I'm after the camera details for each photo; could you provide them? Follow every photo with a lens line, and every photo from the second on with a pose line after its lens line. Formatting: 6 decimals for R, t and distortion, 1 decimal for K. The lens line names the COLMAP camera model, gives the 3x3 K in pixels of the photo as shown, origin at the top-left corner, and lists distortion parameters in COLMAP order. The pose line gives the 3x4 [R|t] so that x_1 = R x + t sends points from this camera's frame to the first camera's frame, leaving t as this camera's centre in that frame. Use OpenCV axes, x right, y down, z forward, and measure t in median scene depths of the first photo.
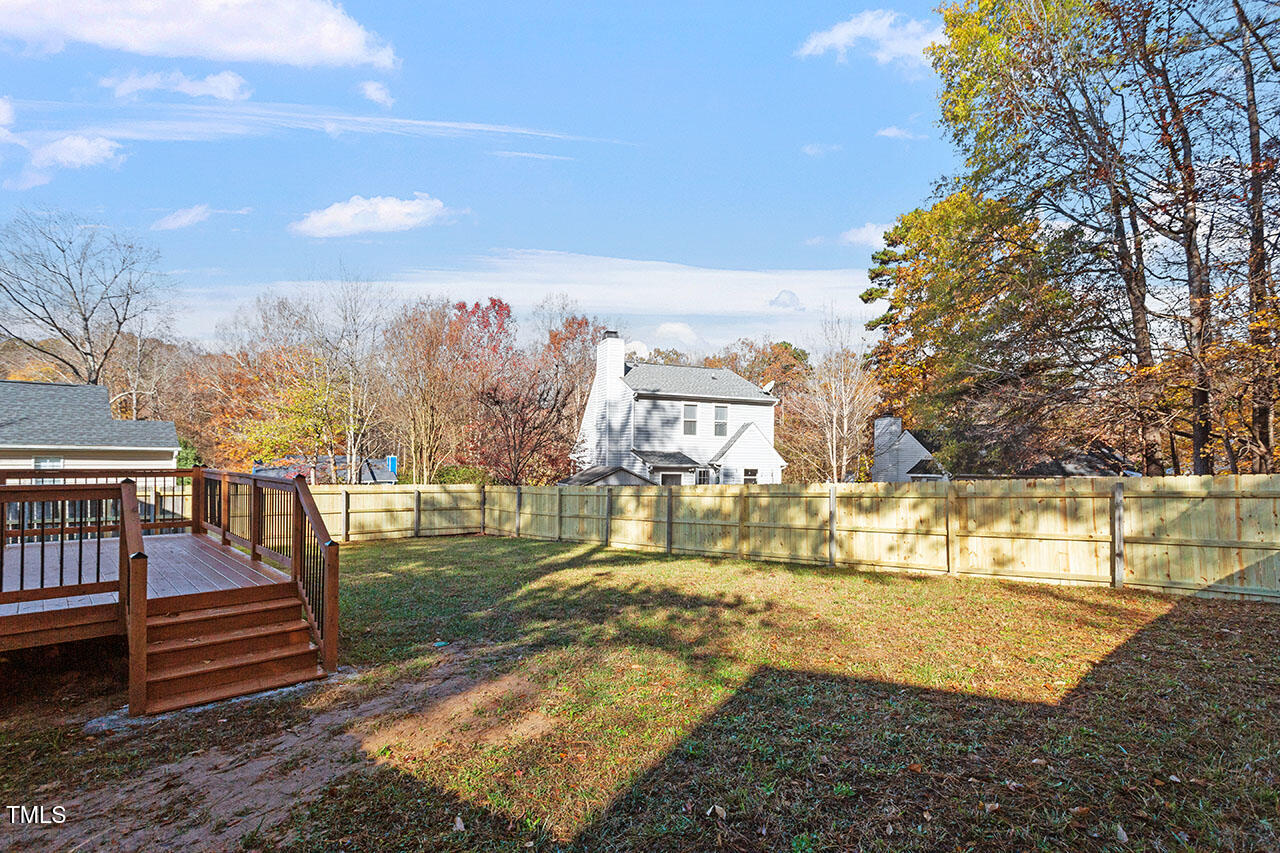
lens RADIAL K [[613.2, 0, 641.2], [0, 613.2, 441.4], [0, 0, 1]] dist [0.001471, 0.001146]
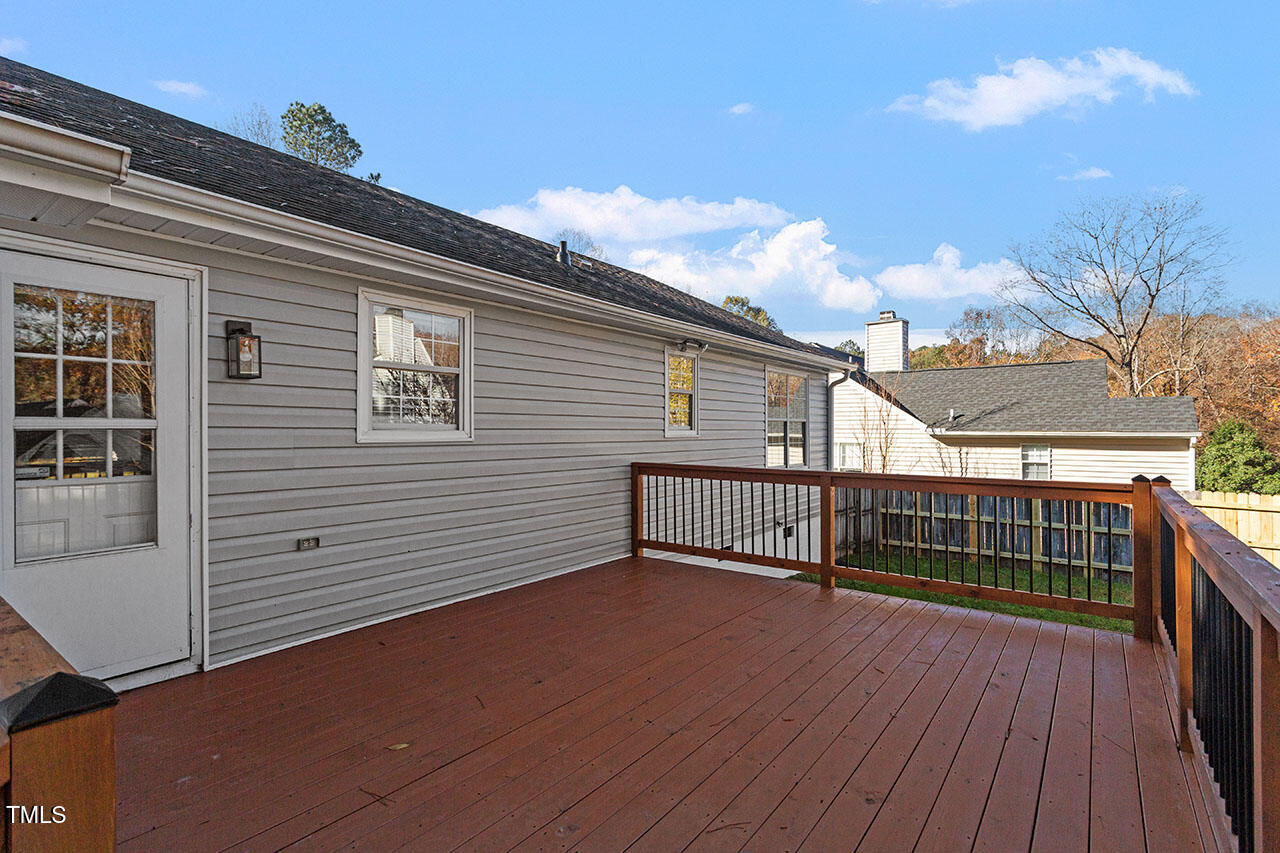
lens RADIAL K [[613.2, 0, 641.2], [0, 613.2, 441.4], [0, 0, 1]] dist [0.001471, 0.001146]
pose [[0.152848, -0.000982, -0.988249, -0.065950], [0.025514, 0.999670, 0.002953, 0.000977], [0.987920, -0.025666, 0.152822, 0.108795]]
